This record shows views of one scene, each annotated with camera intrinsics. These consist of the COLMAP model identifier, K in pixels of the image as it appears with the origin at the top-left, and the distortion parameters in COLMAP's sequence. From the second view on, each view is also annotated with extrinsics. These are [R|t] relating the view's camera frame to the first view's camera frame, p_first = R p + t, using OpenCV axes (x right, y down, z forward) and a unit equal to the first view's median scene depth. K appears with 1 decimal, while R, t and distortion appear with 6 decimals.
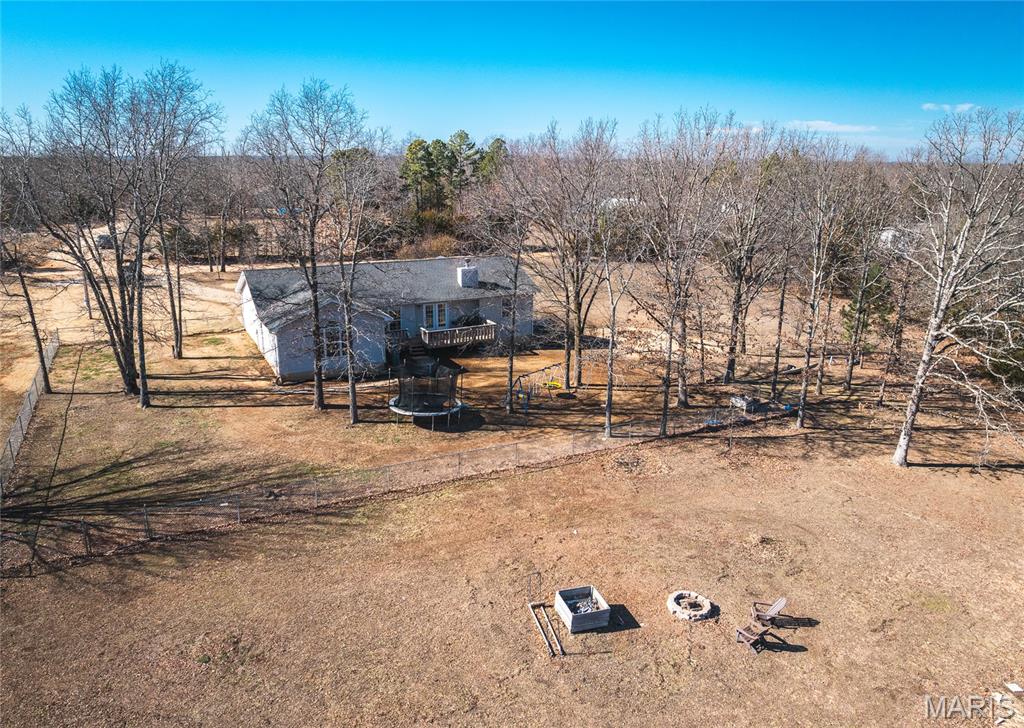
lens RADIAL K [[723.9, 0, 512.0], [0, 723.9, 364.0], [0, 0, 1]] dist [-0.046743, -0.002136]
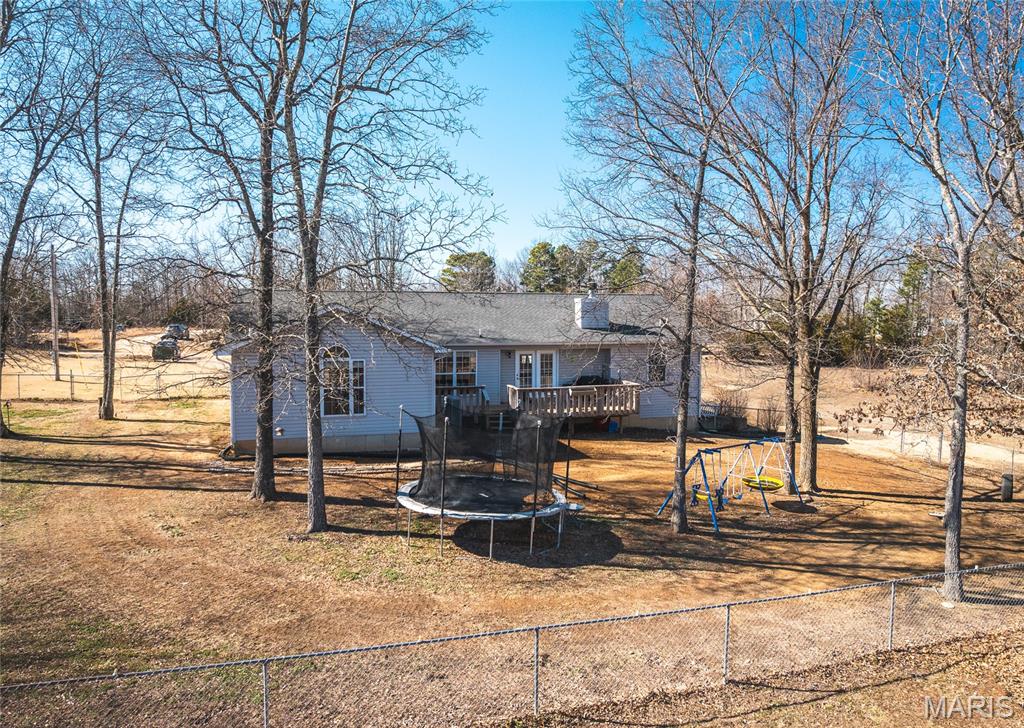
lens RADIAL K [[723.9, 0, 512.0], [0, 723.9, 364.0], [0, 0, 1]] dist [-0.046743, -0.002136]
pose [[0.984292, 0.009177, -0.176310, -0.027249], [-0.045628, 0.977943, -0.203828, 0.063876], [0.170551, 0.208671, 0.963000, 0.563262]]
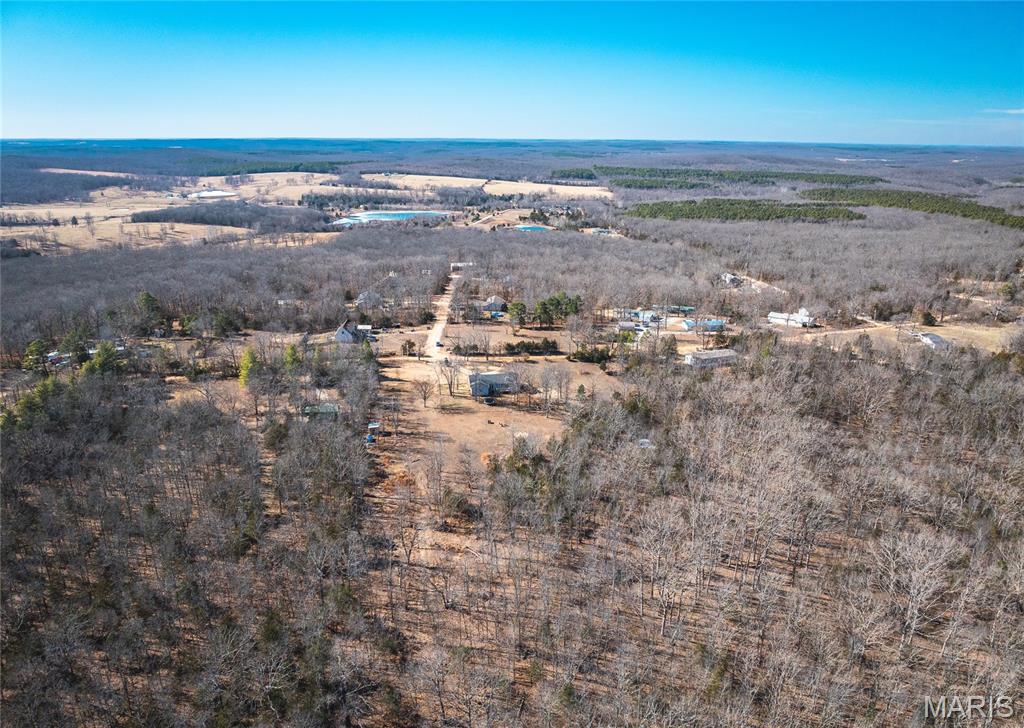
lens RADIAL K [[723.9, 0, 512.0], [0, 723.9, 364.0], [0, 0, 1]] dist [-0.046743, -0.002136]
pose [[0.940457, 0.096227, -0.326008, 2.379292], [-0.086367, 0.995264, 0.044620, -0.651784], [0.328757, -0.013807, 0.944314, -5.664280]]
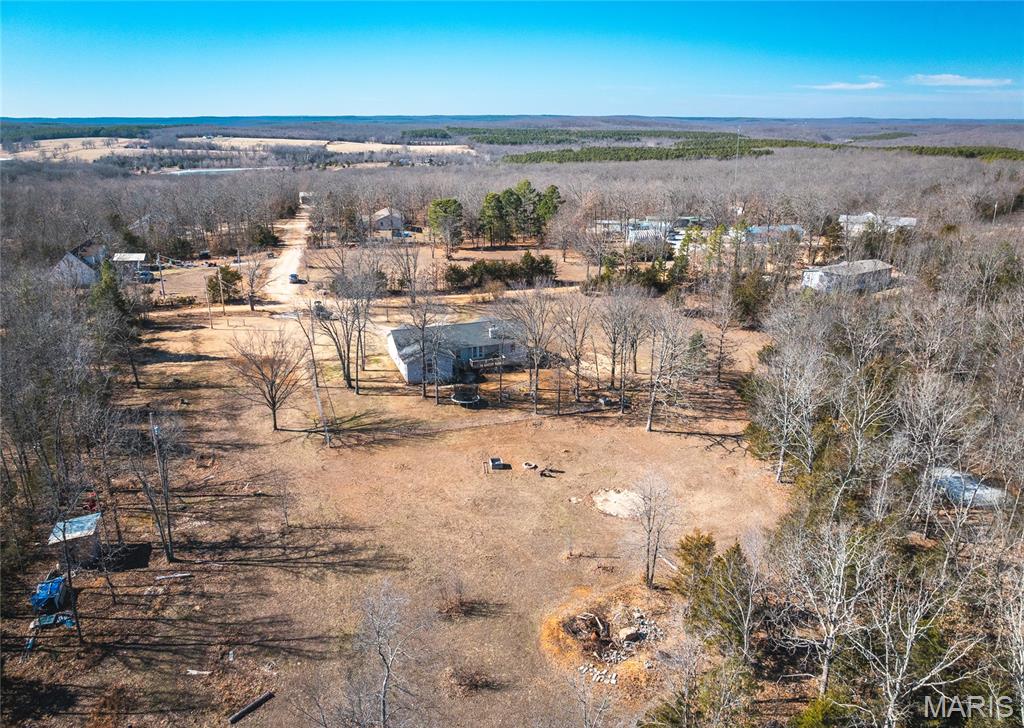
lens RADIAL K [[723.9, 0, 512.0], [0, 723.9, 364.0], [0, 0, 1]] dist [-0.046743, -0.002136]
pose [[0.991180, 0.034610, -0.127923, 0.355110], [-0.027512, 0.998004, 0.056838, -0.206260], [0.129635, -0.052817, 0.990154, -1.449523]]
